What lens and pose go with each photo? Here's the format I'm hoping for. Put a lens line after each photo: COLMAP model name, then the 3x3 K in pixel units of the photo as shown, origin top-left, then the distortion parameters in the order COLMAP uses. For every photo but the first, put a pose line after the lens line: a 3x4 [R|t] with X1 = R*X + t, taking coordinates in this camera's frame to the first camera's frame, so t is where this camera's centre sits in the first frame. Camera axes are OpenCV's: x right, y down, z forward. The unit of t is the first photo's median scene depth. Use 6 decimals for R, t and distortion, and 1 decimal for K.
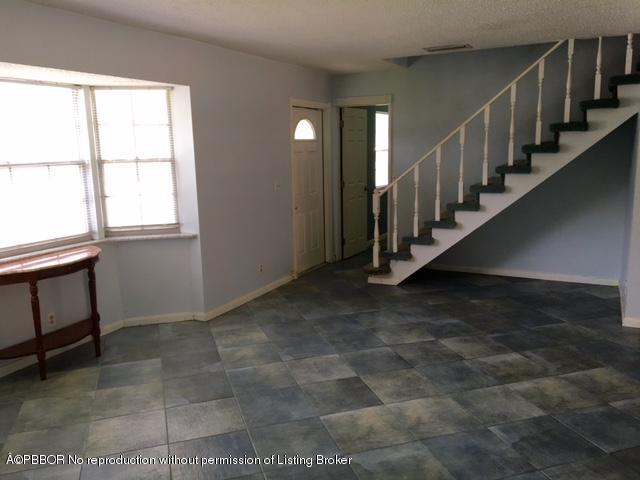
lens RADIAL K [[542.6, 0, 321.3], [0, 542.6, 242.3], [0, 0, 1]] dist [0.037270, -0.009875]
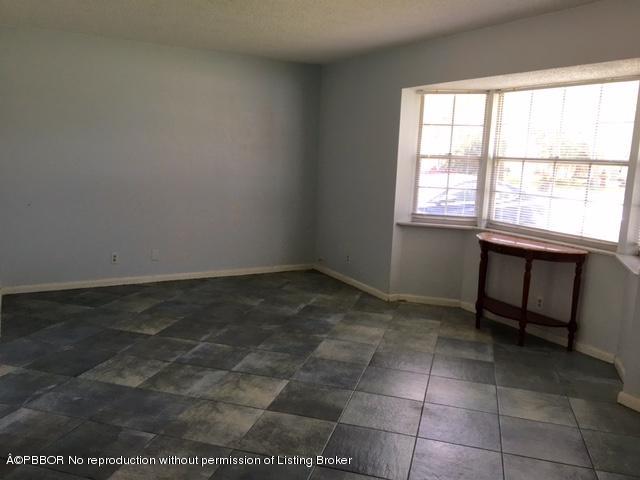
lens RADIAL K [[542.6, 0, 321.3], [0, 542.6, 237.8], [0, 0, 1]] dist [0.037270, -0.009875]
pose [[-0.565233, 0.126749, -0.815136, 0.746071], [-0.175918, 0.946876, 0.269220, -0.237268], [0.805955, 0.295569, -0.512908, 1.394401]]
